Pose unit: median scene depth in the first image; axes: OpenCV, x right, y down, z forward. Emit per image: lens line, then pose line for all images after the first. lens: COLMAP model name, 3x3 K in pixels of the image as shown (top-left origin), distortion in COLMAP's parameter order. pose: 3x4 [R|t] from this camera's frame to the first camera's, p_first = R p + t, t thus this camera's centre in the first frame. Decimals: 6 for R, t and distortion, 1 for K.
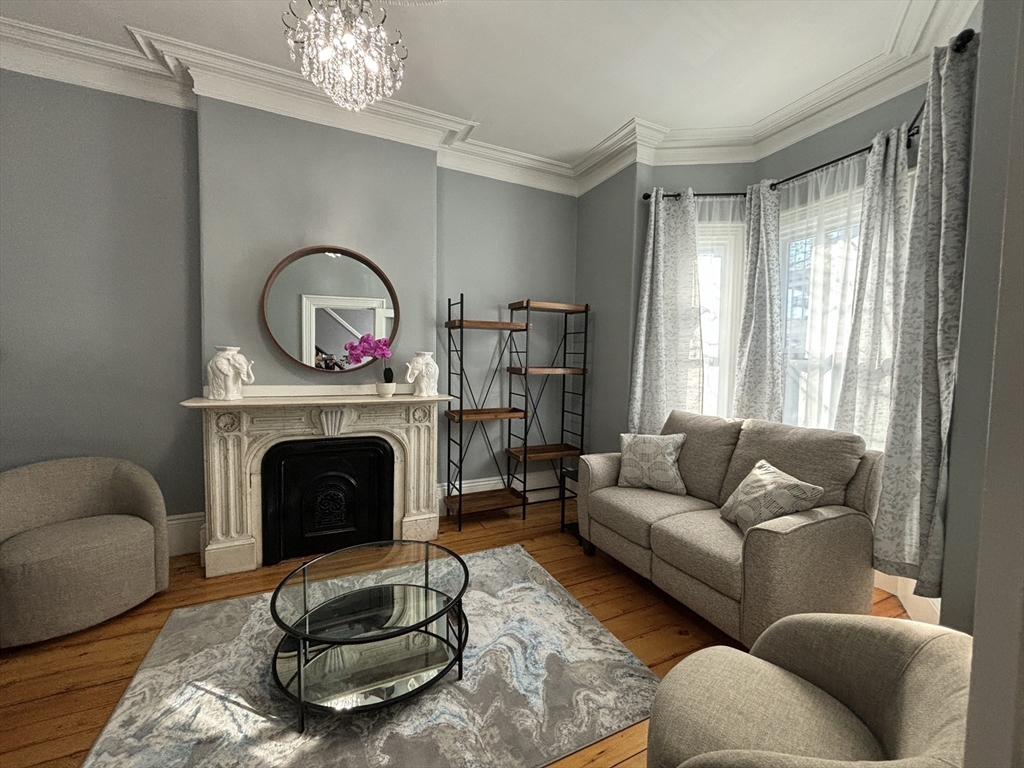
lens RADIAL K [[412.0, 0, 510.6], [0, 412.0, 383.0], [0, 0, 1]] dist [-0.002246, 0.000036]
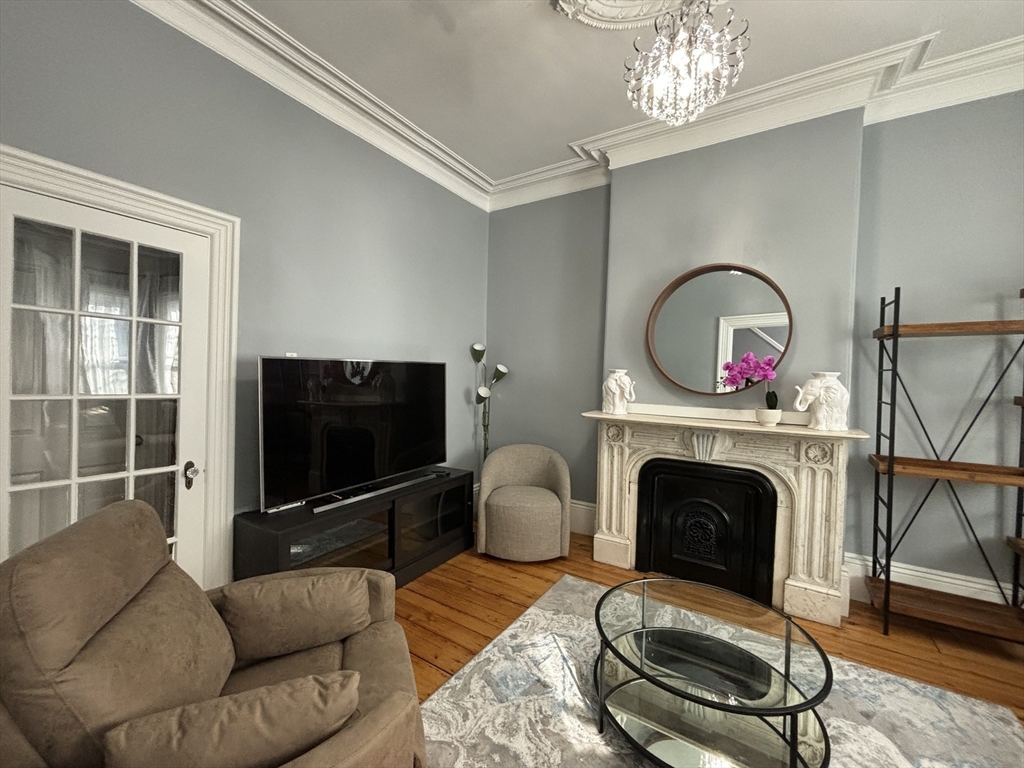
lens RADIAL K [[412.0, 0, 510.6], [0, 412.0, 383.0], [0, 0, 1]] dist [-0.002246, 0.000036]
pose [[0.533686, 0.011027, -0.845611, 0.133998], [-0.060961, 0.997815, -0.025462, -0.000009], [0.843483, 0.065138, 0.533192, 0.101987]]
